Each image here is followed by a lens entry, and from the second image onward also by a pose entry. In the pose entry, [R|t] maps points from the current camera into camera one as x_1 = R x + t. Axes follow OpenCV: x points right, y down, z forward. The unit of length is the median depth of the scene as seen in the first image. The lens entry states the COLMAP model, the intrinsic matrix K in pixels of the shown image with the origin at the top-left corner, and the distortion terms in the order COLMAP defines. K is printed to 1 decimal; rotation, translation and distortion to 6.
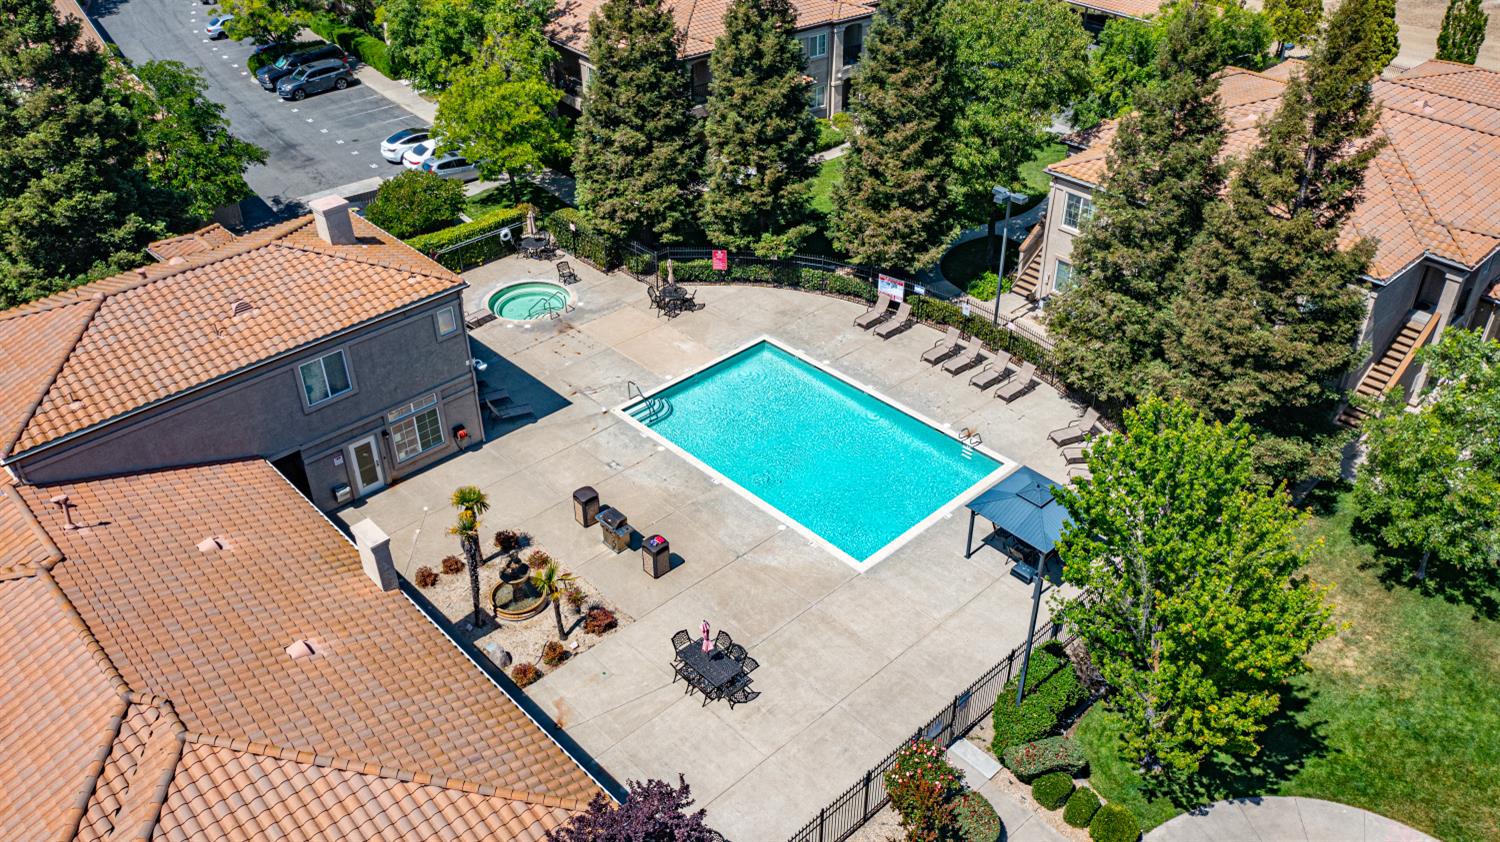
lens RADIAL K [[1199.6, 0, 750.0], [0, 1199.6, 421.0], [0, 0, 1]] dist [-0.018979, 0.002080]
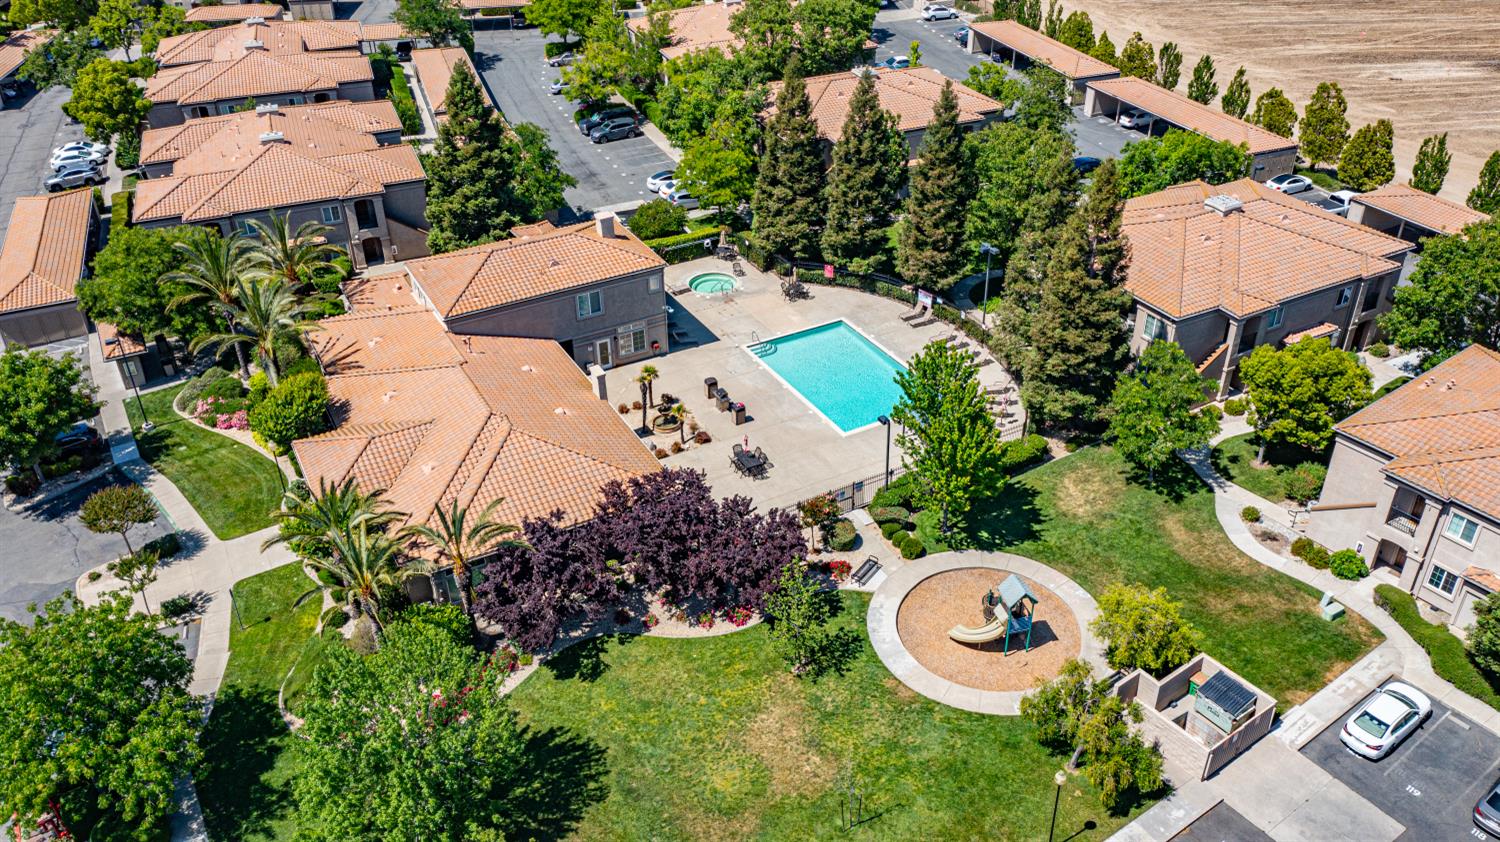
lens RADIAL K [[1199.6, 0, 750.0], [0, 1199.6, 421.0], [0, 0, 1]] dist [-0.018979, 0.002080]
pose [[0.968158, 0.130098, -0.213878, 0.259925], [-0.135080, 0.990796, -0.008783, 0.102126], [0.210767, 0.037394, 0.976821, -0.645308]]
